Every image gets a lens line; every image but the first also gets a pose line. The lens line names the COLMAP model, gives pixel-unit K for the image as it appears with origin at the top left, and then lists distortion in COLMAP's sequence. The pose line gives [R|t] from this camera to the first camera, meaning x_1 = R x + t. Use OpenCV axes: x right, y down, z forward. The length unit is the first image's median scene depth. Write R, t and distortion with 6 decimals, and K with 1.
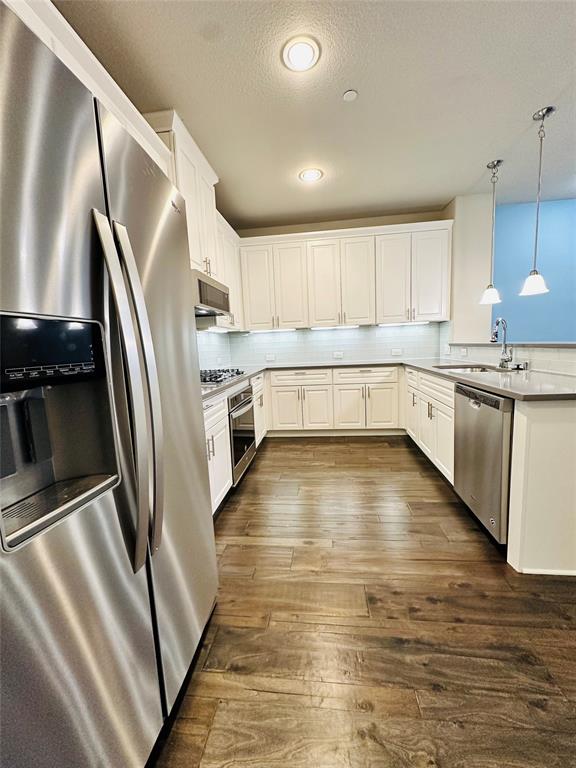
lens RADIAL K [[305.9, 0, 288.4], [0, 305.9, 382.4], [0, 0, 1]] dist [-0.002171, 0.000595]
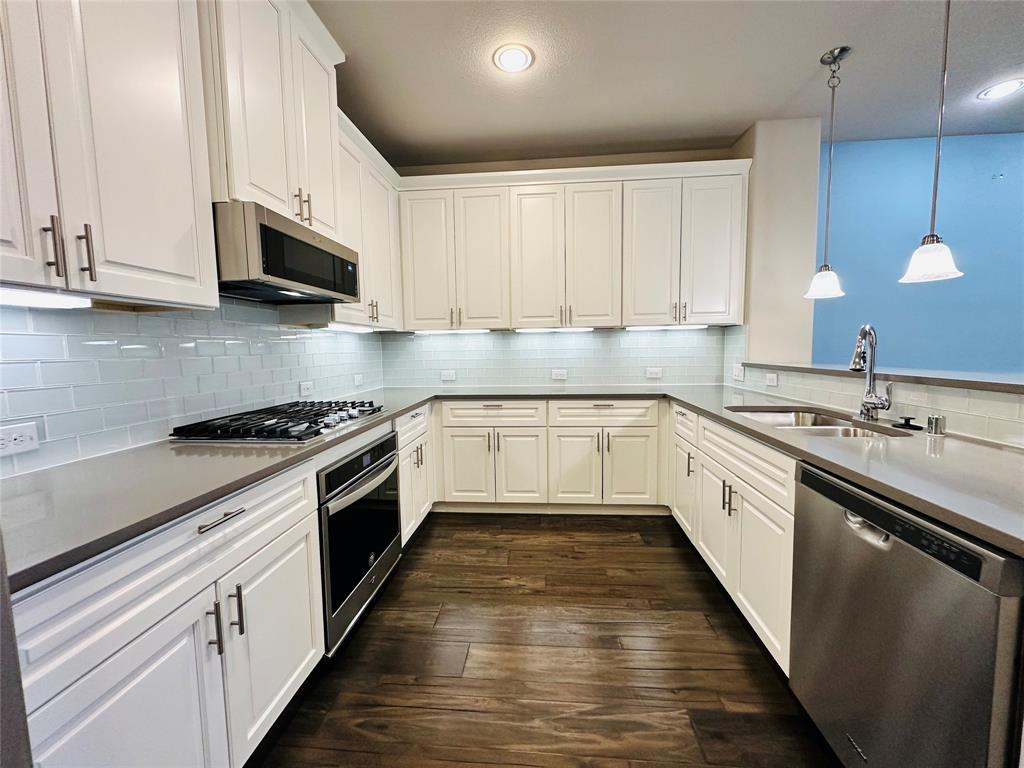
lens RADIAL K [[407.8, 0, 513.0], [0, 407.8, 382.3], [0, 0, 1]] dist [-0.002171, 0.000595]
pose [[0.999042, 0.026986, 0.034459, 0.057964], [-0.025598, 0.998868, -0.040101, -0.053144], [-0.035502, 0.039181, 0.998601, 0.255649]]
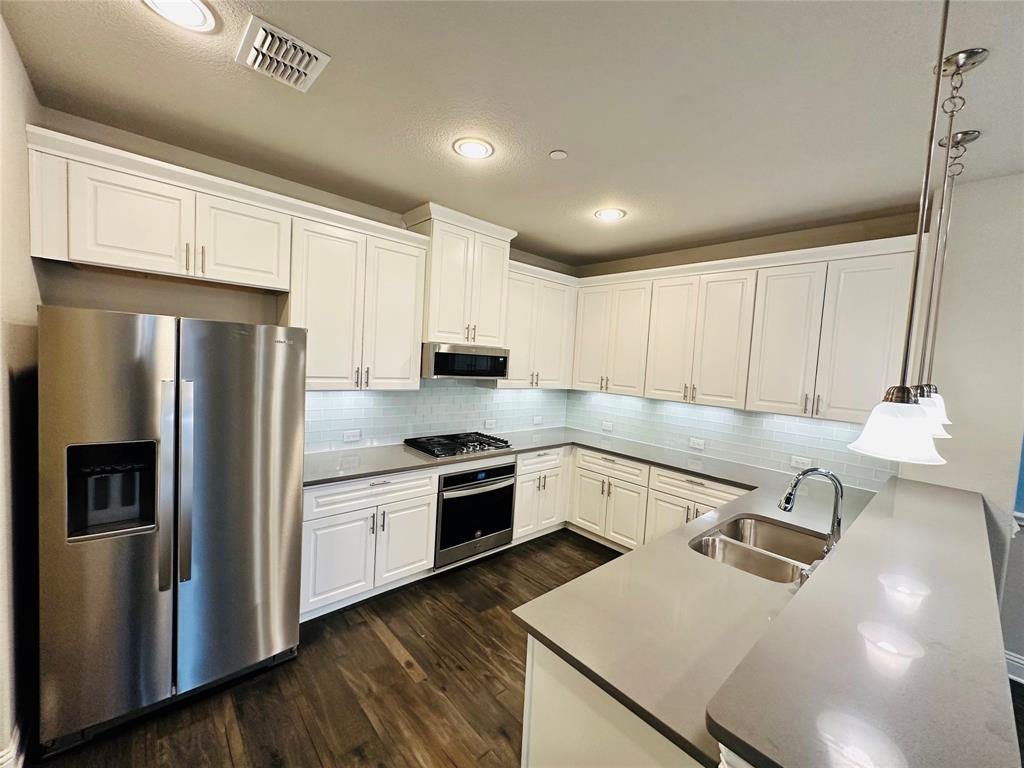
lens RADIAL K [[407.8, 0, 510.2], [0, 407.8, 381.8], [0, 0, 1]] dist [-0.002171, 0.000595]
pose [[0.749147, 0.127387, -0.650039, 0.552095], [-0.171937, 0.985095, -0.005104, -0.196318], [0.639700, 0.115589, 0.759884, 0.101713]]
